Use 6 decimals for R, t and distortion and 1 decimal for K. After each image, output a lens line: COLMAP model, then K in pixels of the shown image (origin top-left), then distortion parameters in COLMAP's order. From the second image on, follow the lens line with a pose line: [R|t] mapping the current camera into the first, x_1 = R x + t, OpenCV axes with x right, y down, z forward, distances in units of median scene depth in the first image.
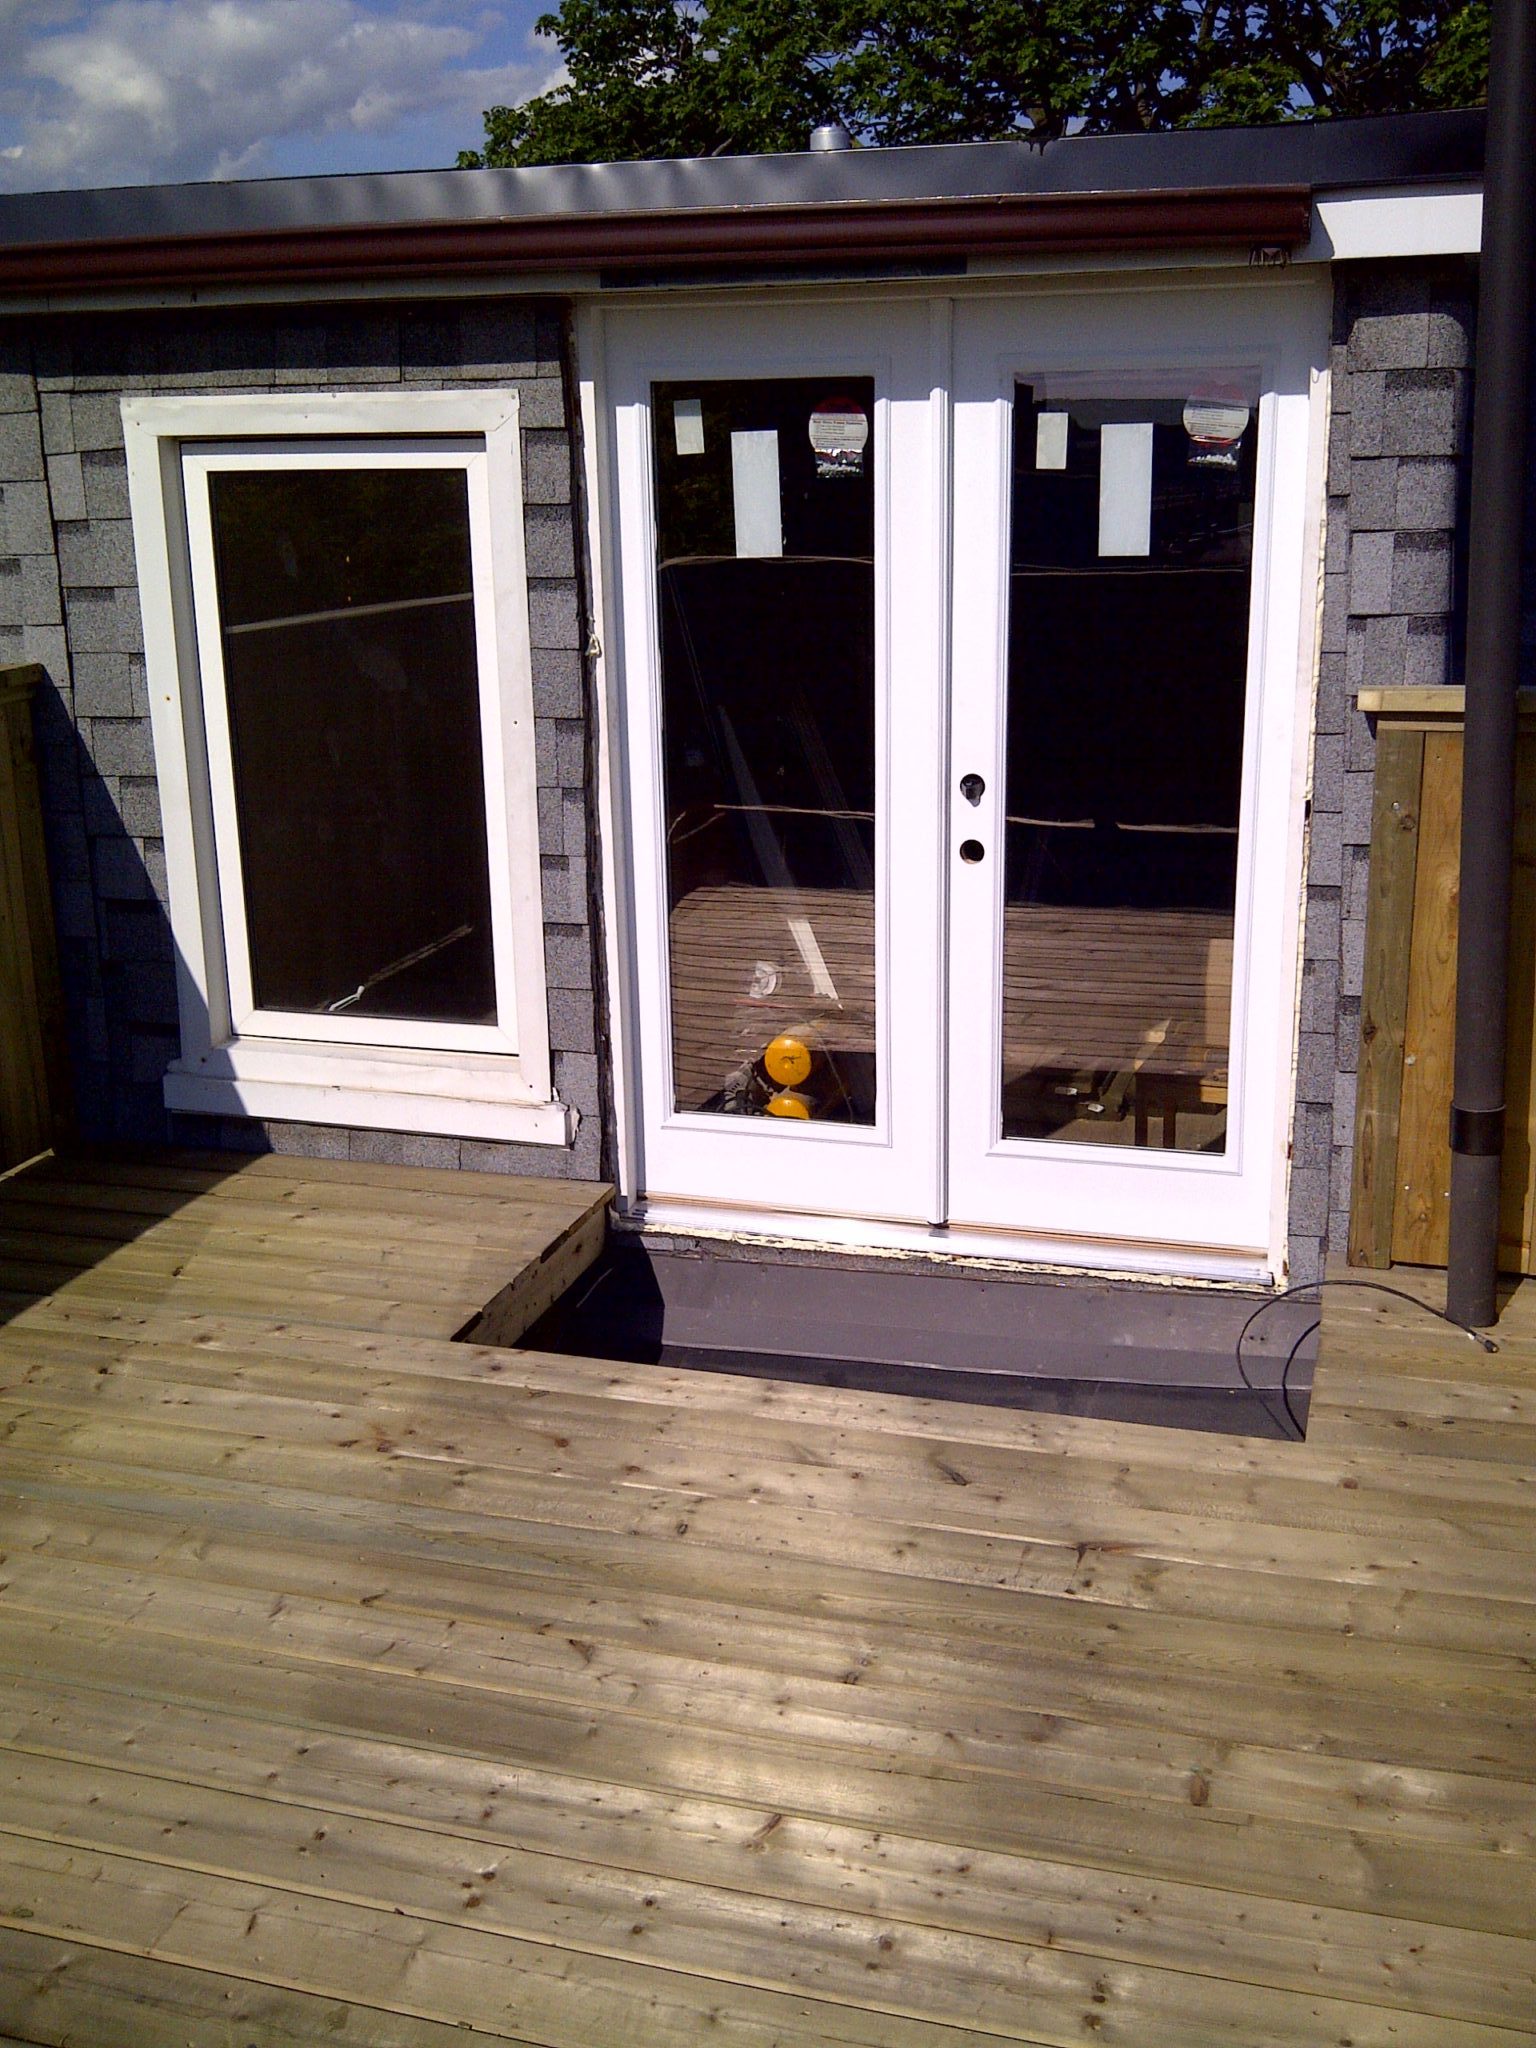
lens RADIAL K [[2146.1, 0, 782.3], [0, 2146.1, 1018.1], [0, 0, 1]] dist [0.025184, -0.181359]
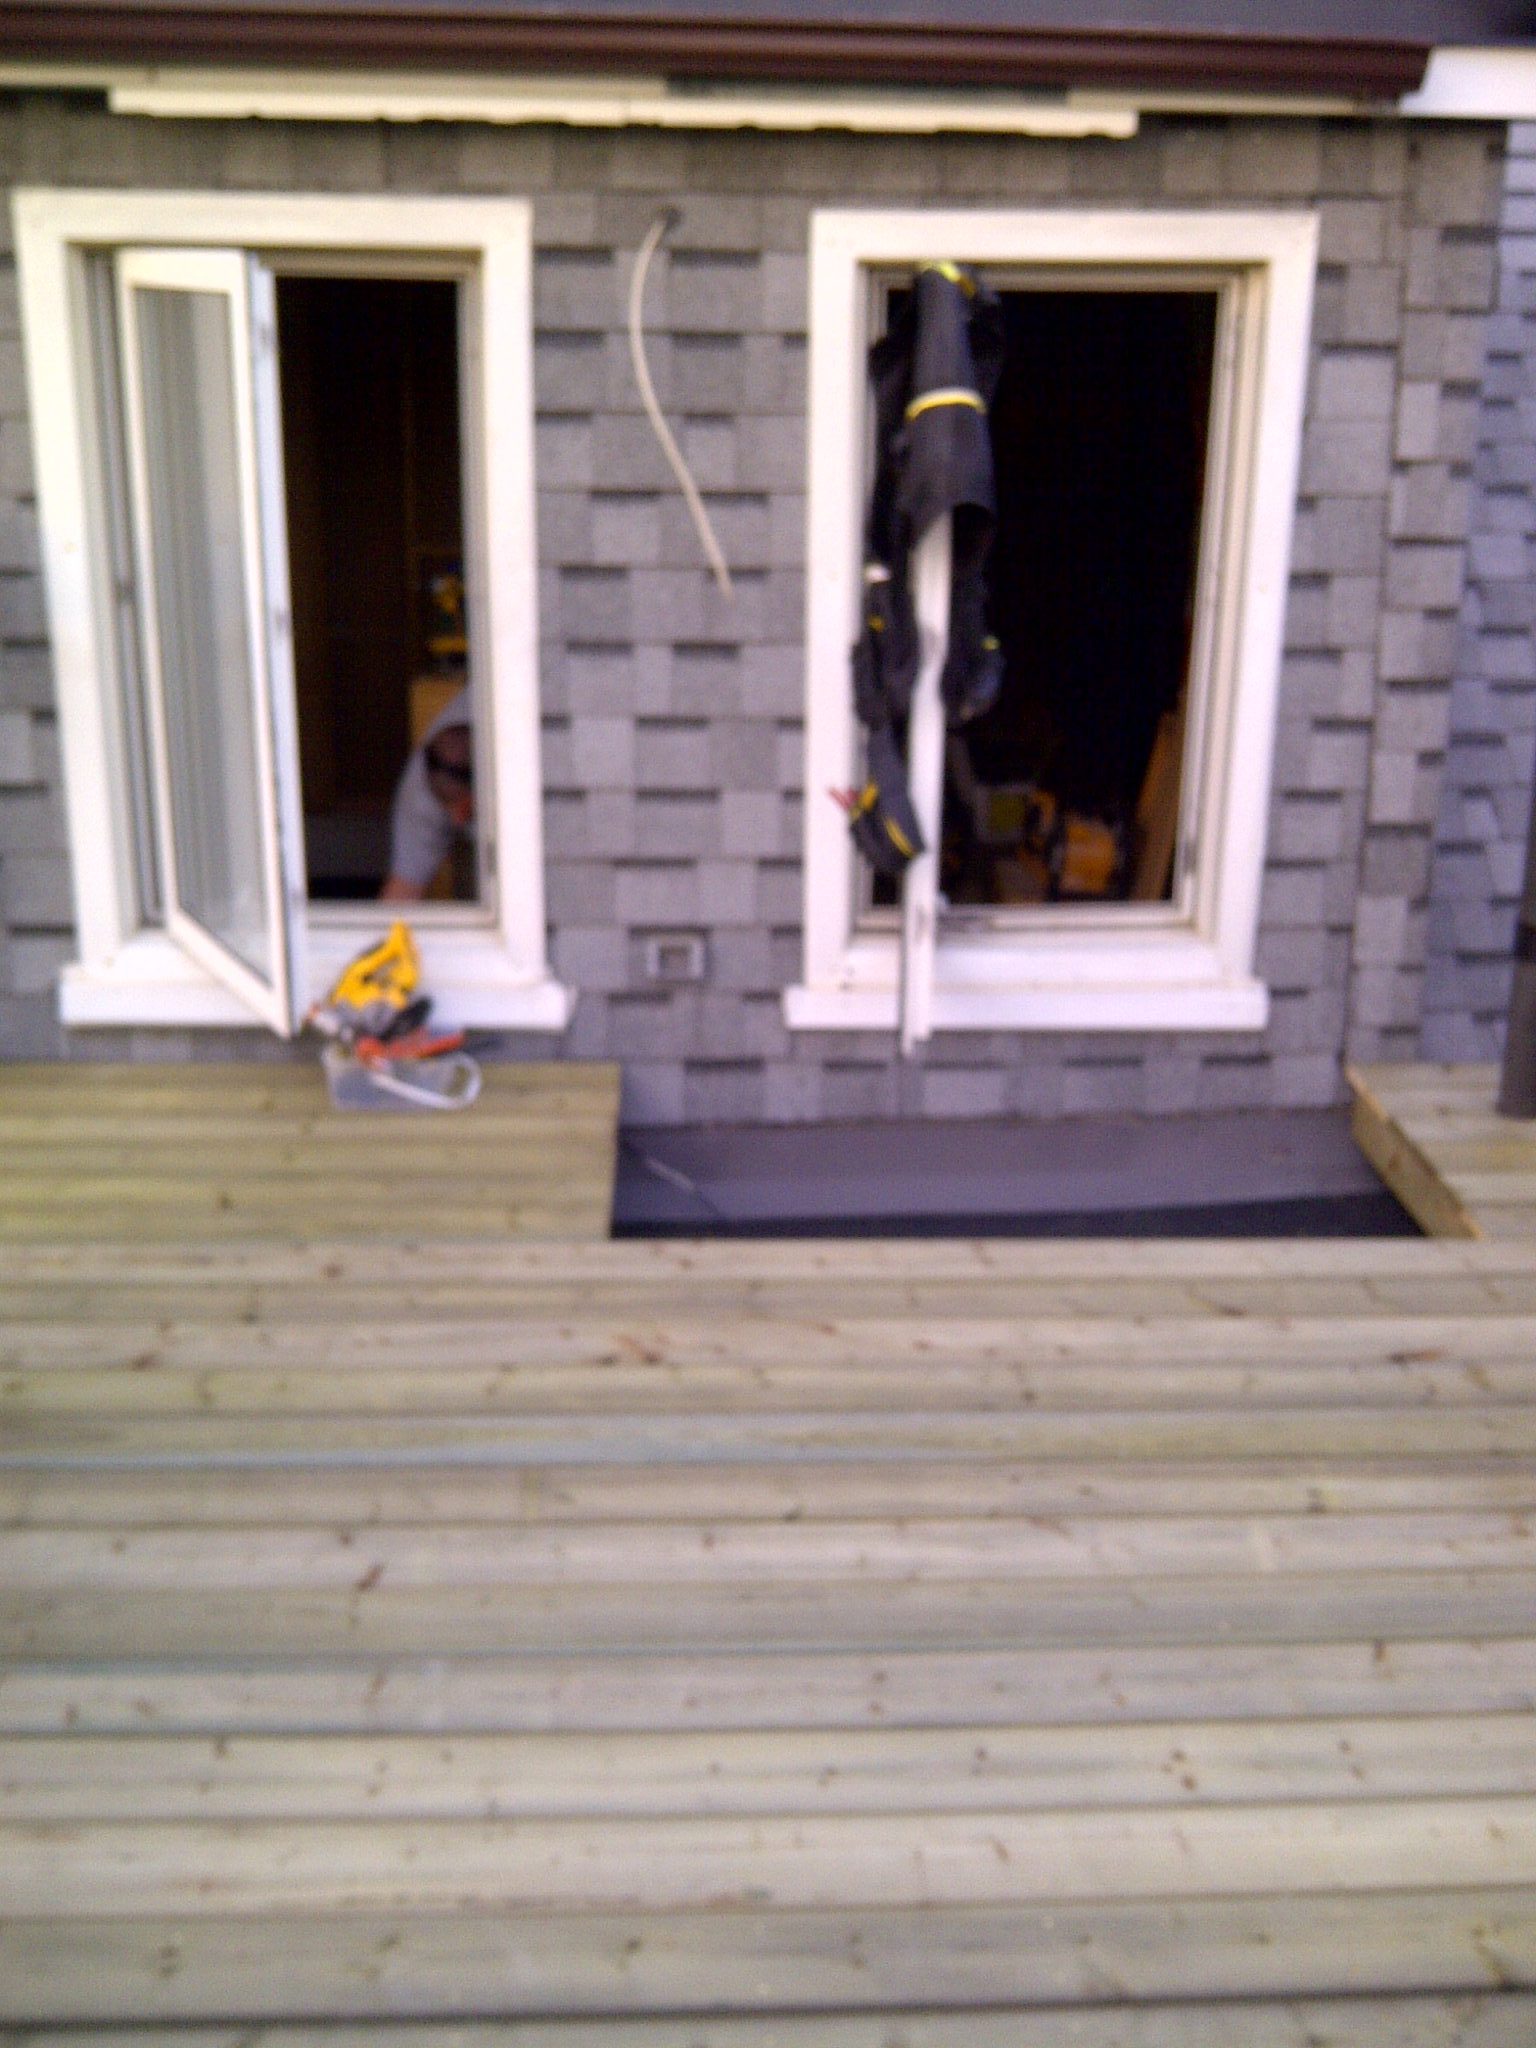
lens RADIAL K [[2146.1, 0, 782.3], [0, 2146.1, 1018.1], [0, 0, 1]] dist [0.025184, -0.181359]
pose [[0.936483, -0.080055, 0.341453, -0.374522], [0.055285, 0.995124, 0.081683, -0.017423], [-0.346327, -0.057618, 0.936343, 0.100594]]
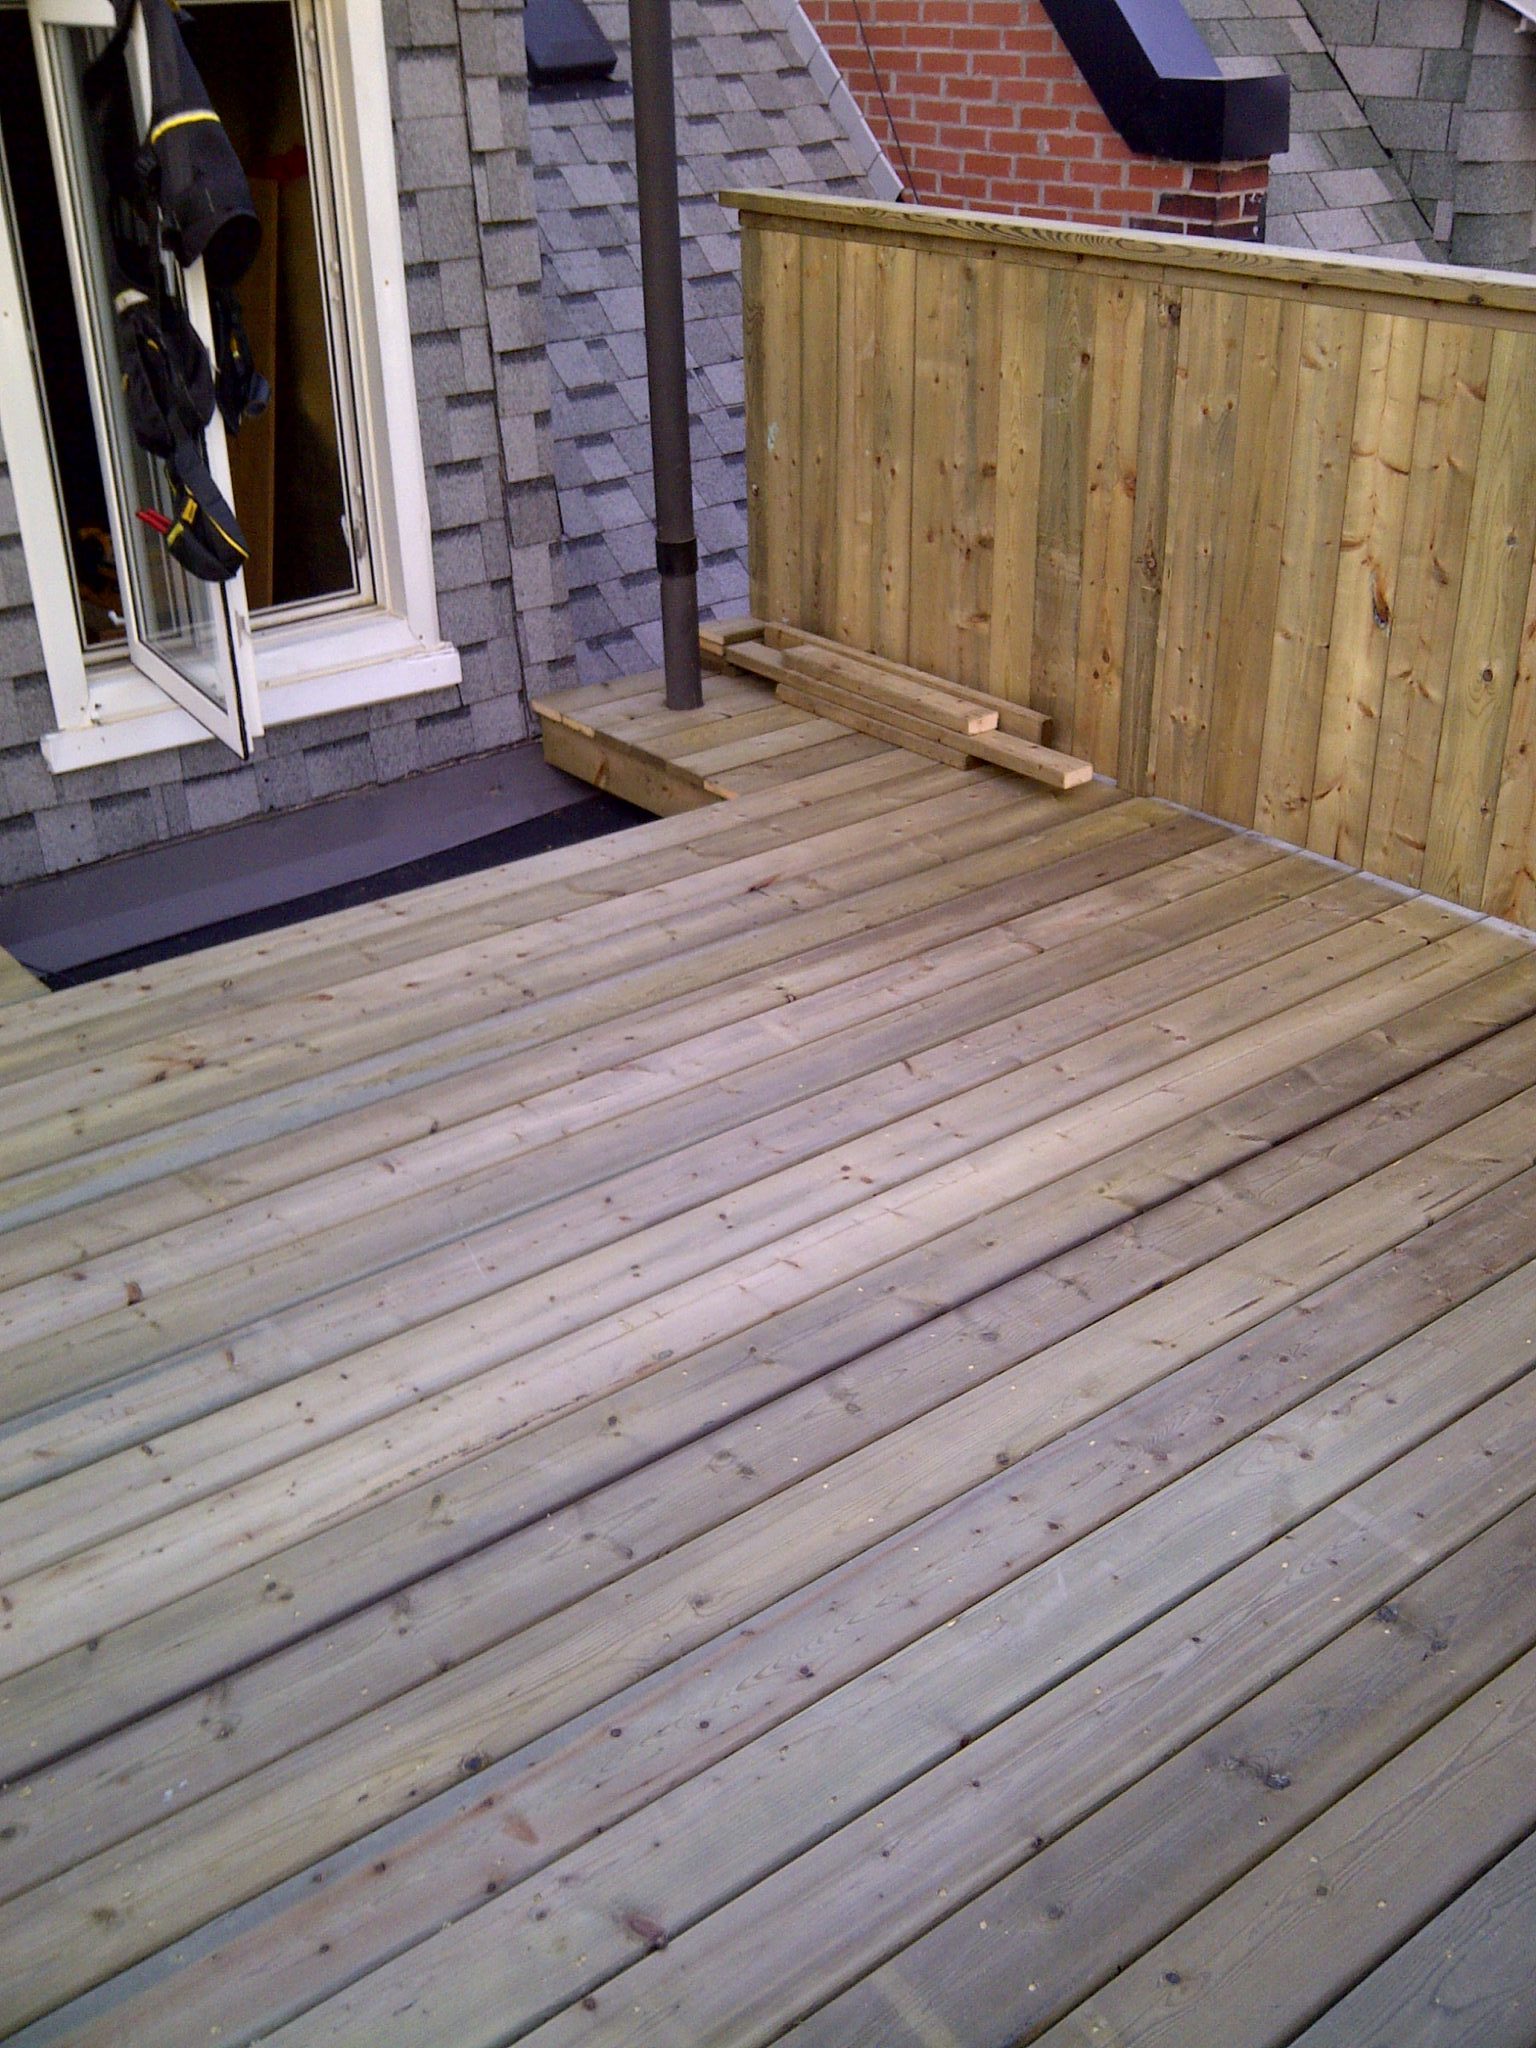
lens RADIAL K [[2095.4, 0, 768.0], [0, 2095.4, 1024.0], [0, 0, 1]] dist [0.108236, -0.334656]
pose [[0.549458, -0.360220, 0.753881, -0.658729], [0.219811, 0.932825, 0.285516, -0.033457], [-0.806088, 0.008832, 0.591729, 0.176507]]
